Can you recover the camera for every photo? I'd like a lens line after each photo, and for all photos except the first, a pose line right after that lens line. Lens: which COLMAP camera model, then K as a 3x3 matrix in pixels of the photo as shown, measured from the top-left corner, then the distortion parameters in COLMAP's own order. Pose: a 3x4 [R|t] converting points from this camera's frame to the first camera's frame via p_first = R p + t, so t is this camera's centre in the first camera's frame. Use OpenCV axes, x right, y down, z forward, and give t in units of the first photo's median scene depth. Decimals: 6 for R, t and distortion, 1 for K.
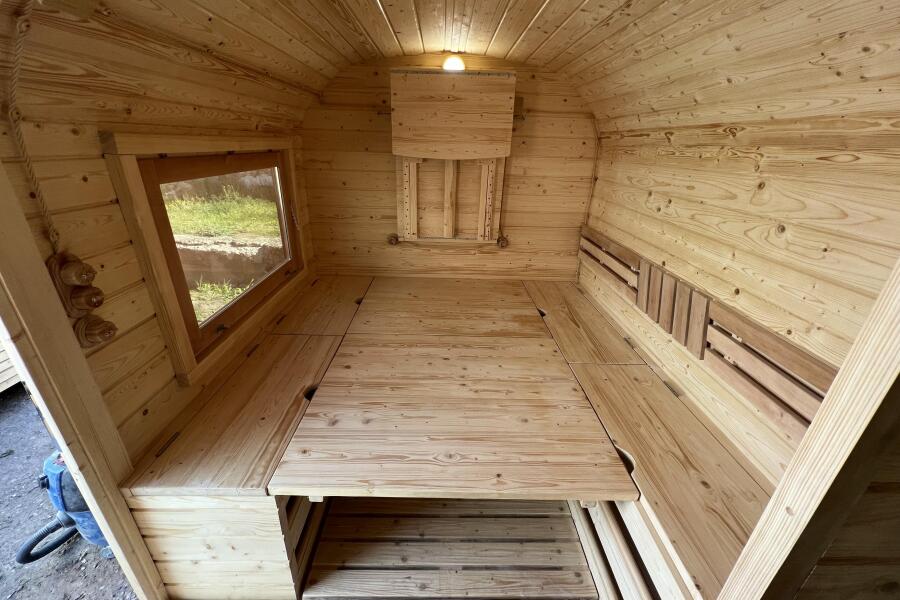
lens RADIAL K [[358.8, 0, 447.7], [0, 358.8, 297.5], [0, 0, 1]] dist [-0.001616, 0.000398]
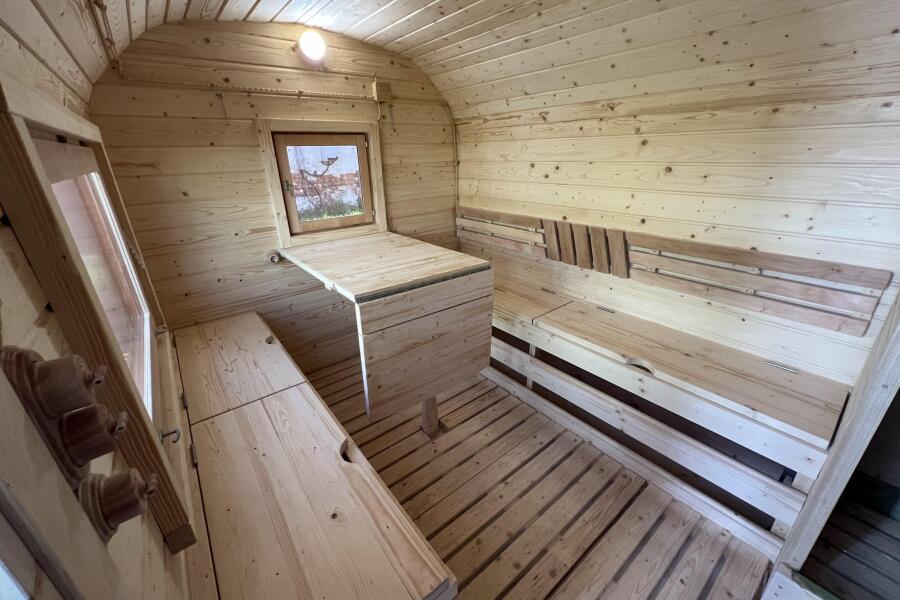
lens RADIAL K [[358.8, 0, 447.7], [0, 358.8, 297.5], [0, 0, 1]] dist [-0.001616, 0.000398]
pose [[0.790305, -0.275278, 0.547394, -0.521788], [0.284163, 0.956174, 0.070587, -0.038745], [-0.542835, 0.099764, 0.833893, 0.238528]]
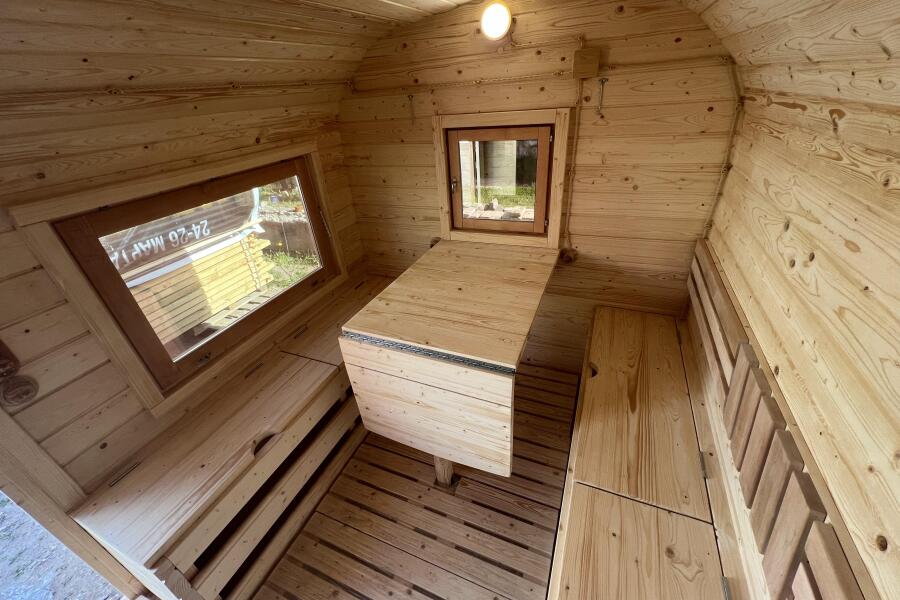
lens RADIAL K [[358.8, 0, 447.7], [0, 358.8, 297.5], [0, 0, 1]] dist [-0.001616, 0.000398]
pose [[0.908925, 0.114970, -0.400795, 0.400023], [-0.060575, 0.987446, 0.145881, -0.277128], [0.412536, -0.108317, 0.904479, 0.367139]]
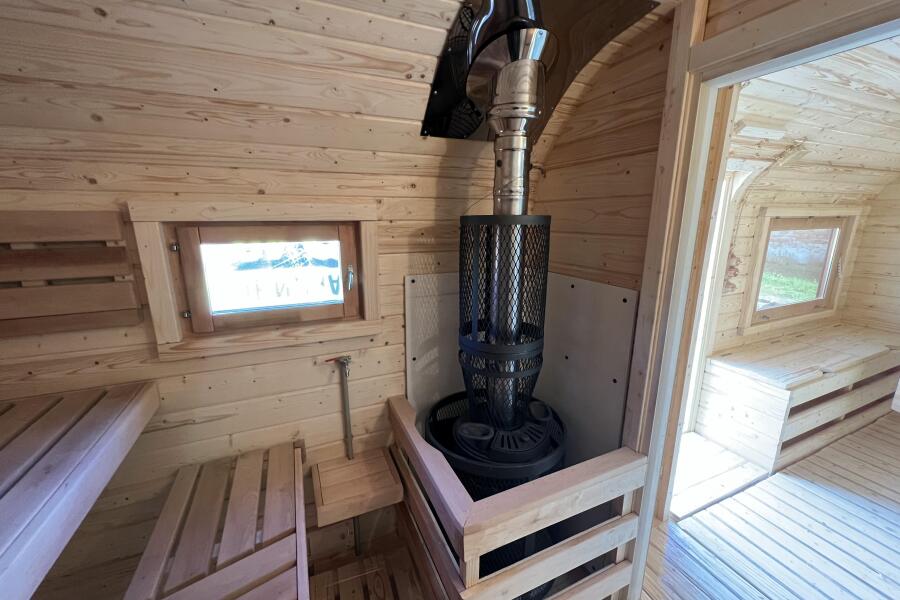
lens RADIAL K [[358.8, 0, 447.7], [0, 358.8, 297.5], [0, 0, 1]] dist [-0.001616, 0.000398]
pose [[0.388847, 0.175053, -0.904519, 0.281816], [-0.348321, 0.936844, 0.031568, 0.460815], [0.852919, 0.302788, 0.425263, -0.986574]]
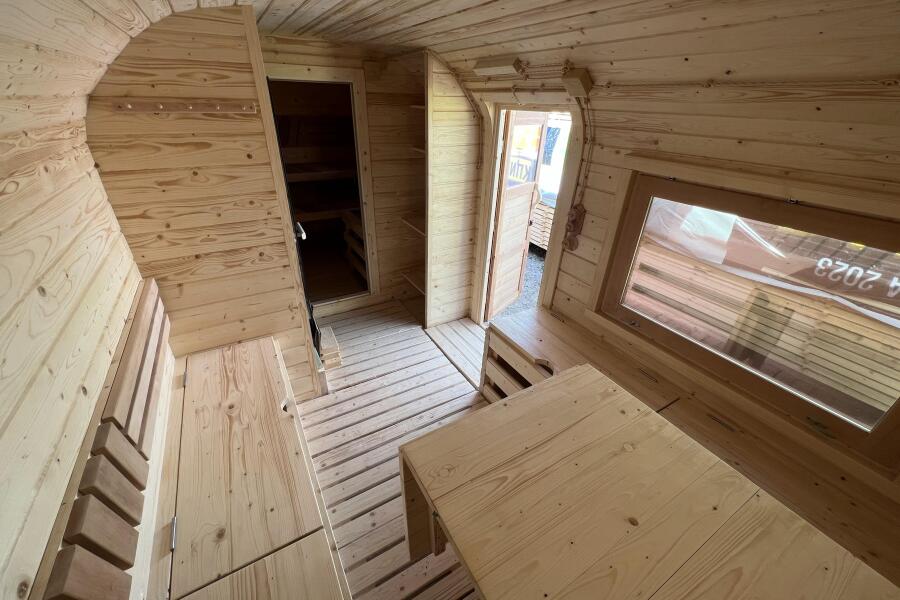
lens RADIAL K [[358.8, 0, 447.7], [0, 358.8, 297.5], [0, 0, 1]] dist [-0.001616, 0.000398]
pose [[-0.867939, 0.189762, -0.458991, 0.407513], [-0.245905, 0.638736, 0.729073, -0.664036], [0.431524, 0.745659, -0.507720, 1.260890]]
